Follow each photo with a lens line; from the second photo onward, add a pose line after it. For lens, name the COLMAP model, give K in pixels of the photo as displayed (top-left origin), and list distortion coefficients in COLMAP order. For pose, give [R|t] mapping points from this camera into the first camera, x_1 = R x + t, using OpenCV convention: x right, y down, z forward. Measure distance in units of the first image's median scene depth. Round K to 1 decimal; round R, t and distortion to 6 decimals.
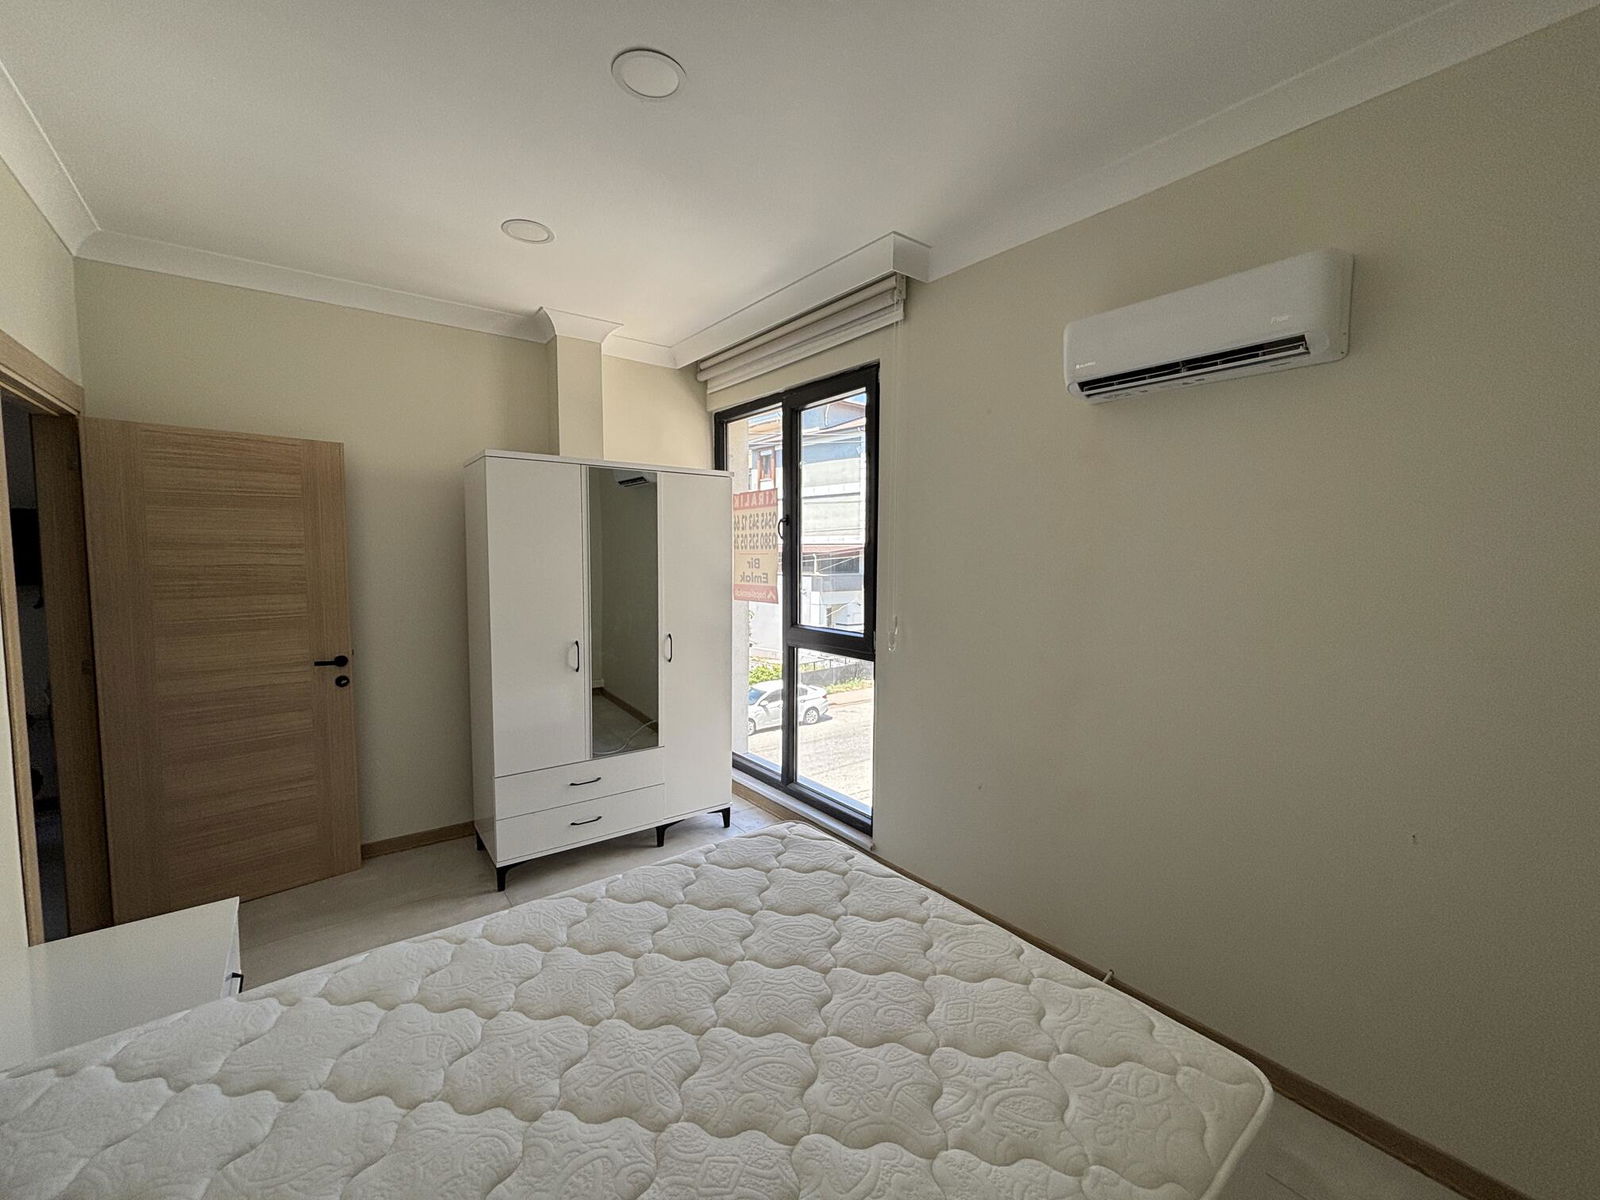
lens RADIAL K [[644.8, 0, 800.0], [0, 644.8, 600.0], [0, 0, 1]] dist [0.001884, -0.000242]
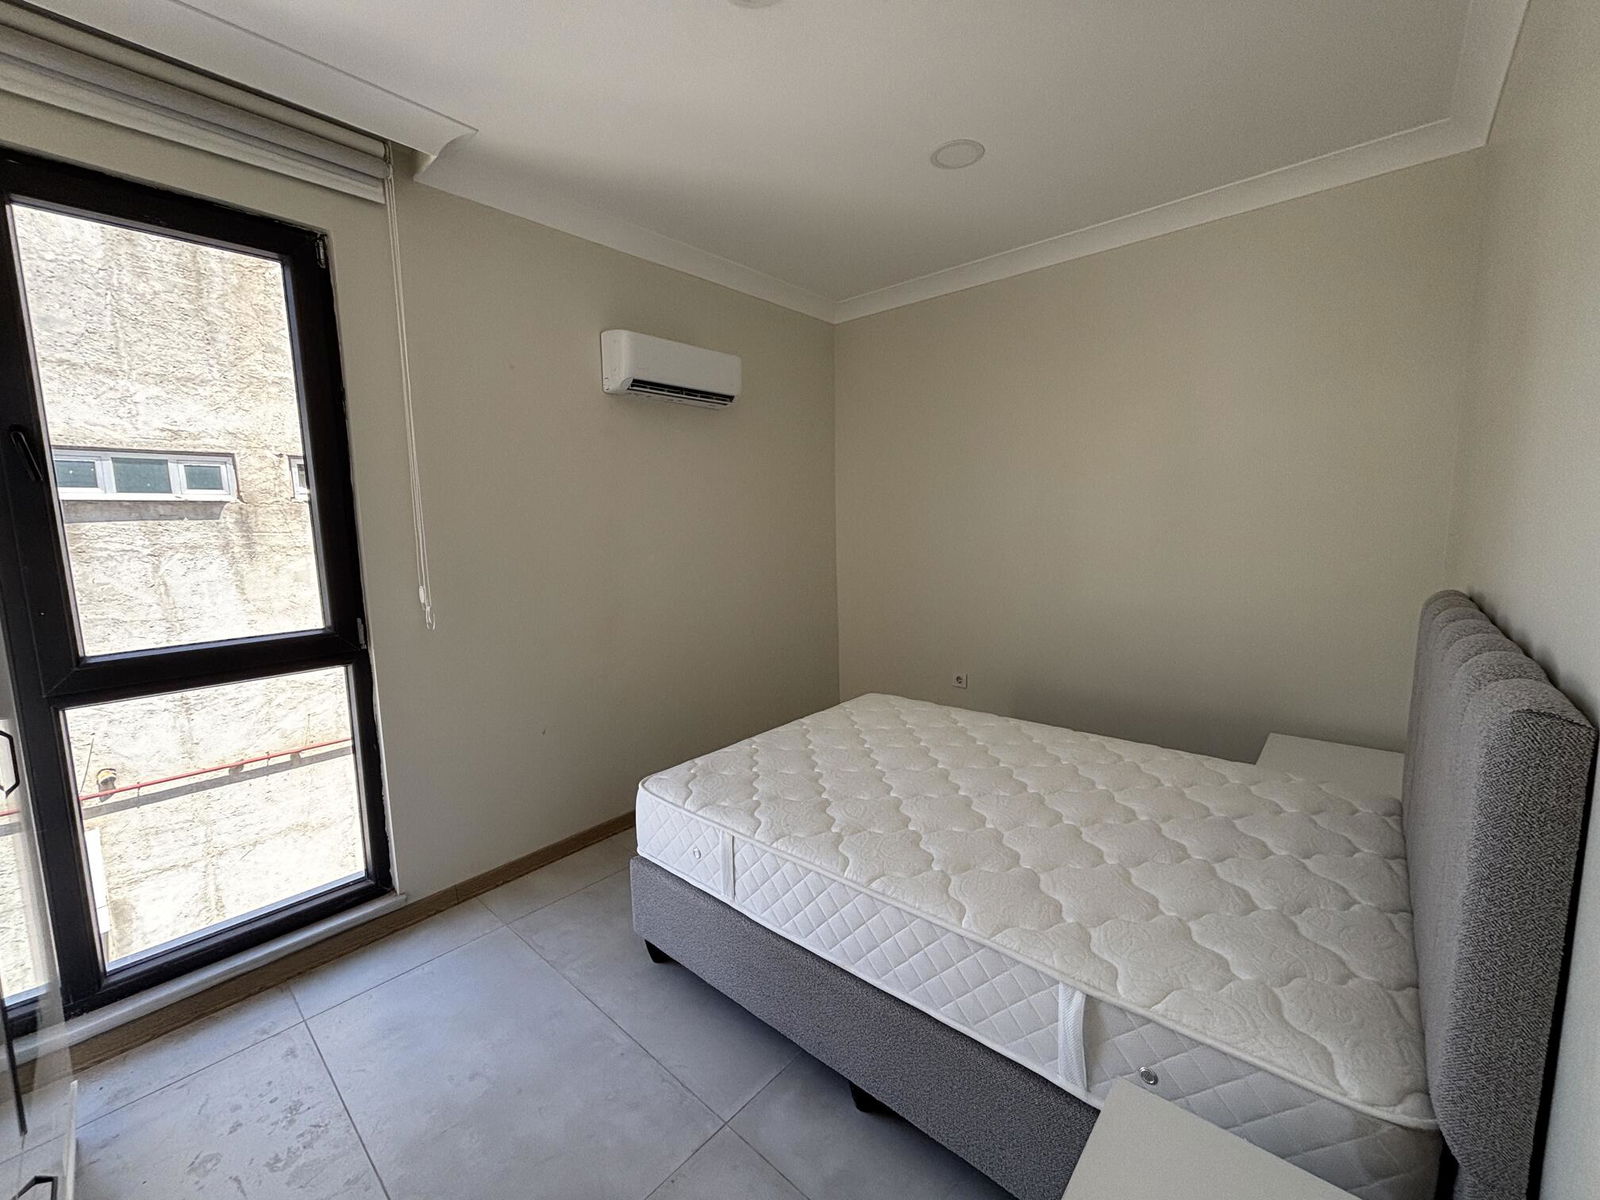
lens RADIAL K [[644.8, 0, 800.0], [0, 644.8, 600.0], [0, 0, 1]] dist [0.001884, -0.000242]
pose [[-0.183534, -0.154485, 0.970799, -0.710030], [0.074332, 0.982566, 0.170410, -0.064387], [-0.980199, 0.103437, -0.168851, 0.665435]]
